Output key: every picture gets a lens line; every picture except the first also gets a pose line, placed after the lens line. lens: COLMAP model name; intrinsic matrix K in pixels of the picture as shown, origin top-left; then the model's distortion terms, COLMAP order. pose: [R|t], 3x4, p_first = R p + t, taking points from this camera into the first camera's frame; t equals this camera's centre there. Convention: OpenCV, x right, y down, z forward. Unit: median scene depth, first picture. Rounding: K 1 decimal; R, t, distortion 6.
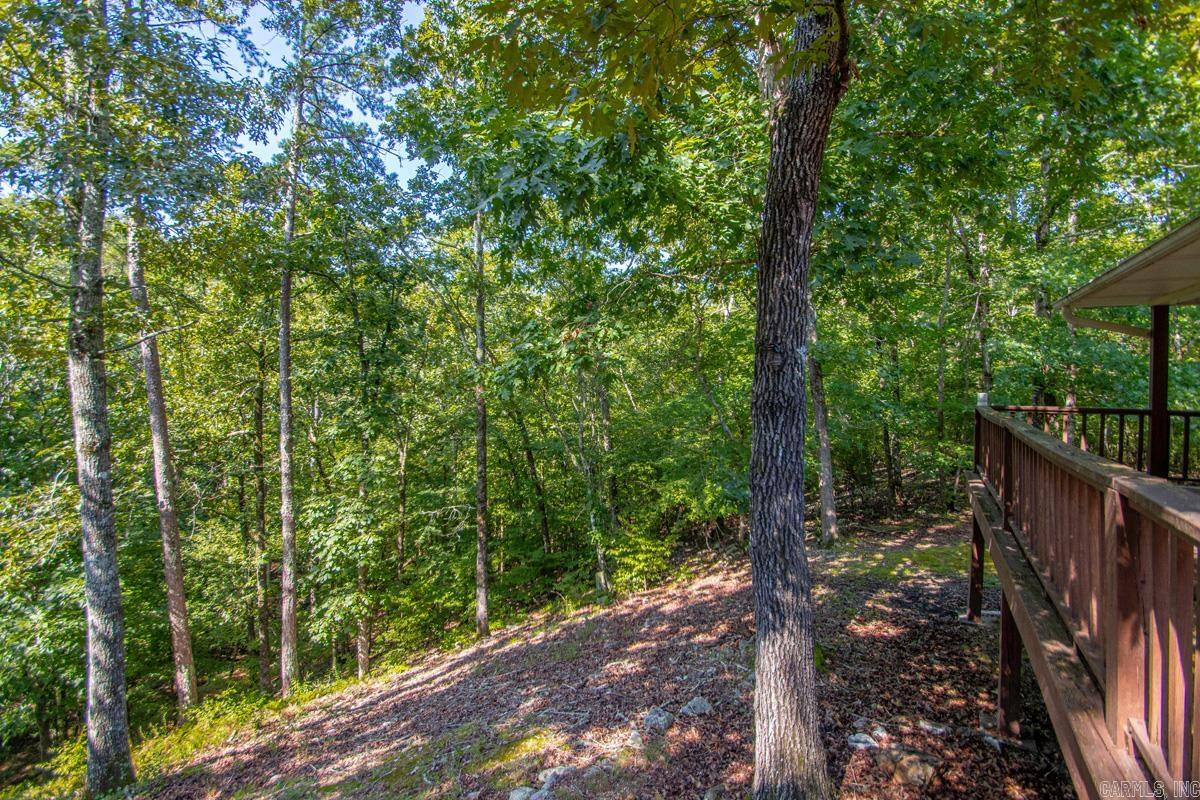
lens RADIAL K [[564.5, 0, 595.7], [0, 564.5, 387.5], [0, 0, 1]] dist [0.020890, -0.021976]
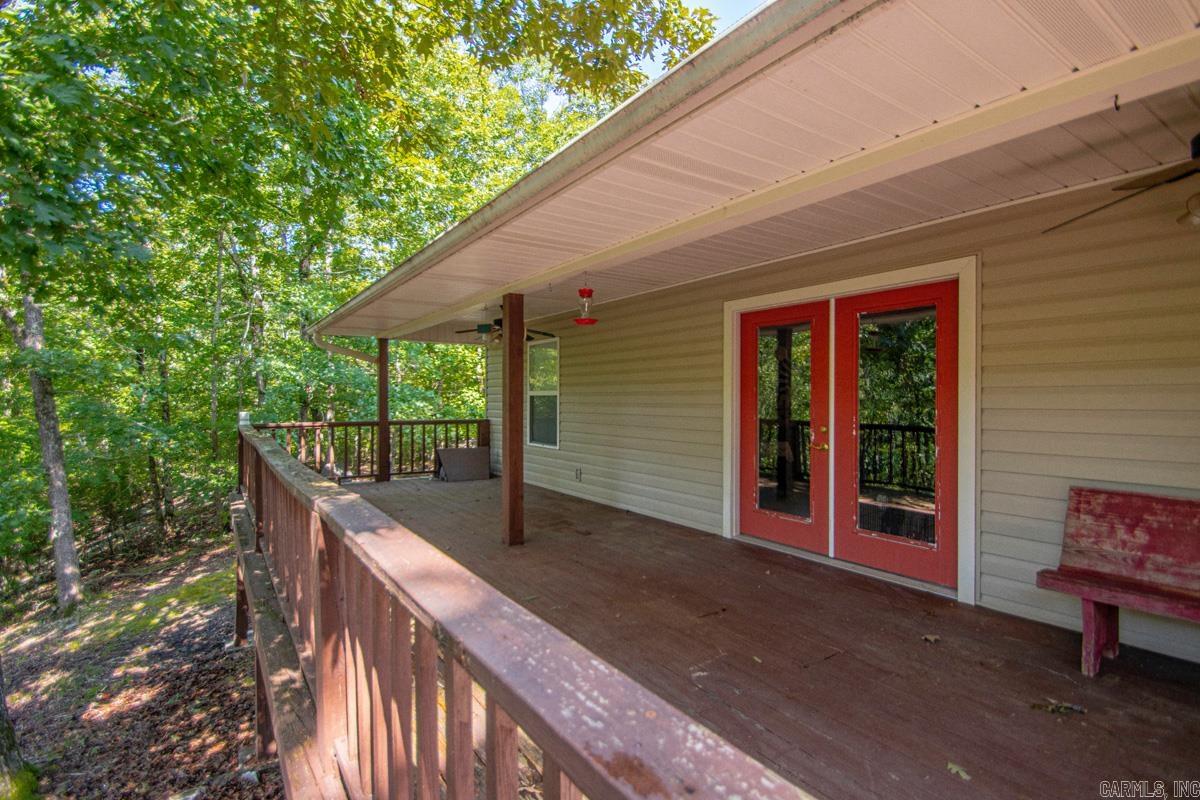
lens RADIAL K [[564.5, 0, 595.7], [0, 564.5, 387.5], [0, 0, 1]] dist [0.020890, -0.021976]
pose [[0.423048, 0.009017, 0.906062, 0.028318], [0.019655, 0.999624, -0.019125, -0.001128], [-0.905894, 0.025899, 0.422712, 0.016839]]
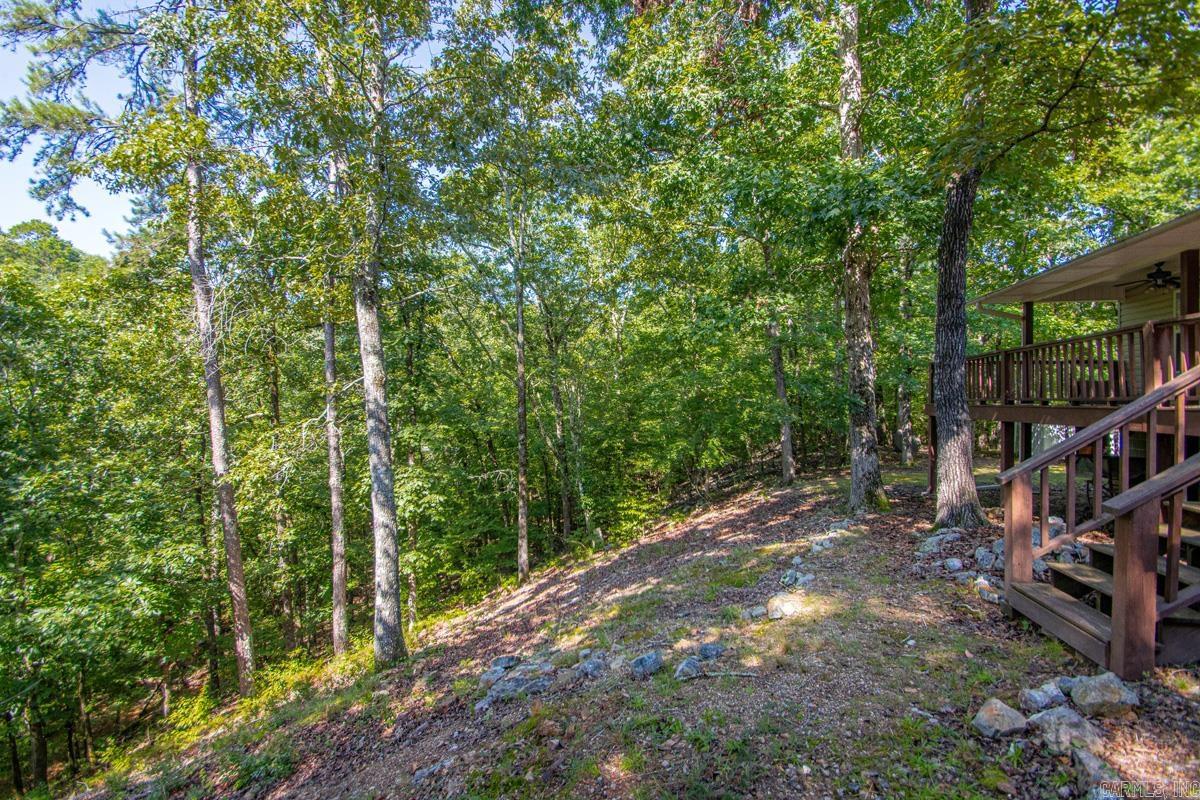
lens RADIAL K [[558.9, 0, 582.8], [0, 558.9, 395.7], [0, 0, 1]] dist [0.003229, -0.011250]
pose [[0.960323, -0.002705, 0.278876, -0.379725], [0.008839, 0.999746, -0.020740, 0.078644], [-0.278749, 0.022382, 0.960103, -0.137559]]
